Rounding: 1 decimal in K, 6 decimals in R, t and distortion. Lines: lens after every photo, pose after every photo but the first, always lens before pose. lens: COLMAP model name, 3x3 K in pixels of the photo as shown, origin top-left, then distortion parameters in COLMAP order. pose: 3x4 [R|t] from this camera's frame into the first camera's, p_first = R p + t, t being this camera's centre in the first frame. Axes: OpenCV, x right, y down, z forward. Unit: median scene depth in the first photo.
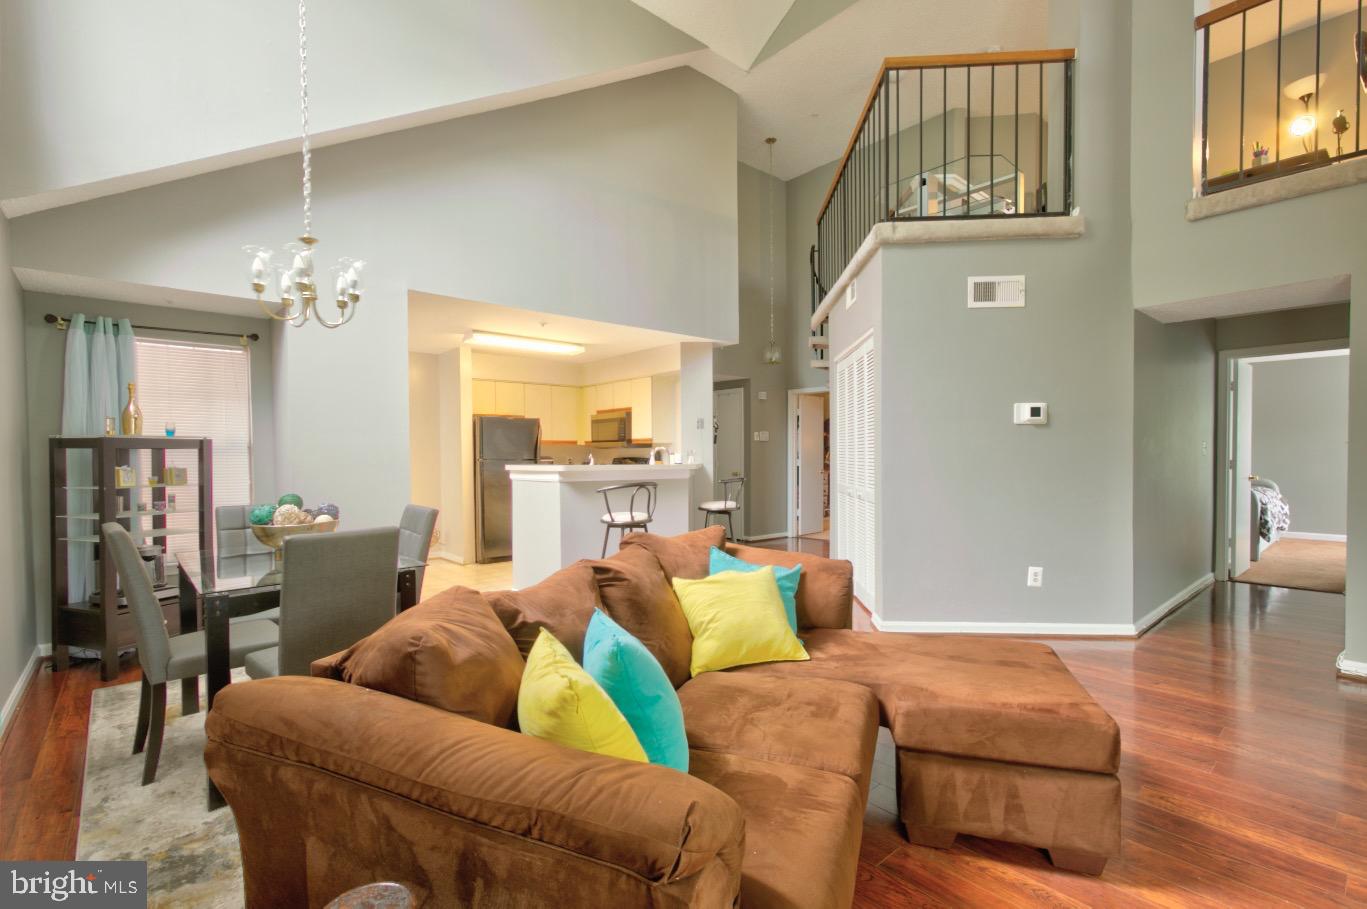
lens RADIAL K [[624.5, 0, 685.9], [0, 624.5, 466.9], [0, 0, 1]] dist [0.014401, -0.004592]
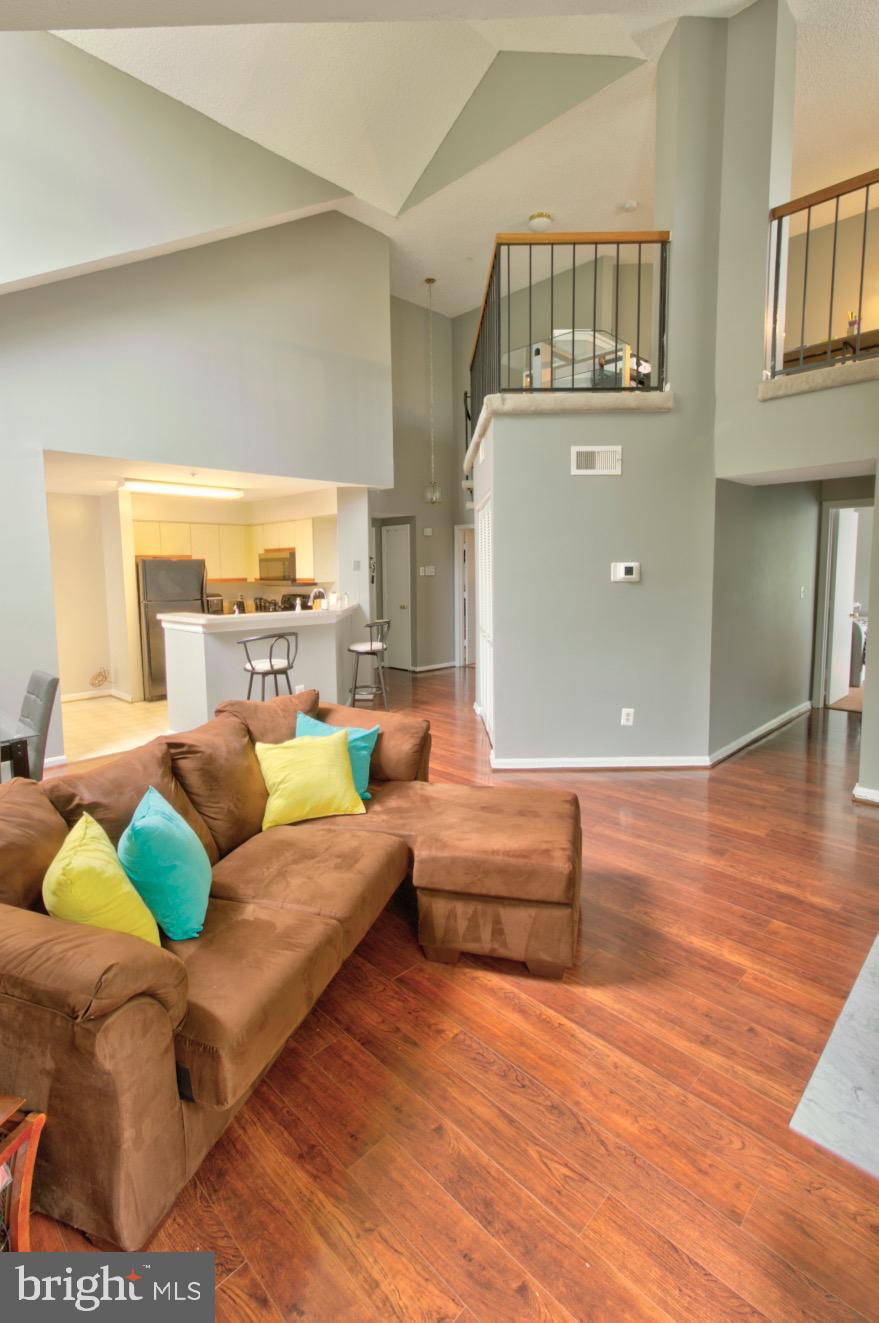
lens RADIAL K [[623.1, 0, 433.3], [0, 623.1, 628.6], [0, 0, 1]] dist [0.004368, 0.001442]
pose [[0.998253, -0.010353, 0.058167, 0.202853], [0.005859, 0.997022, 0.076892, -0.101151], [-0.058790, -0.076416, 0.995341, -0.121704]]
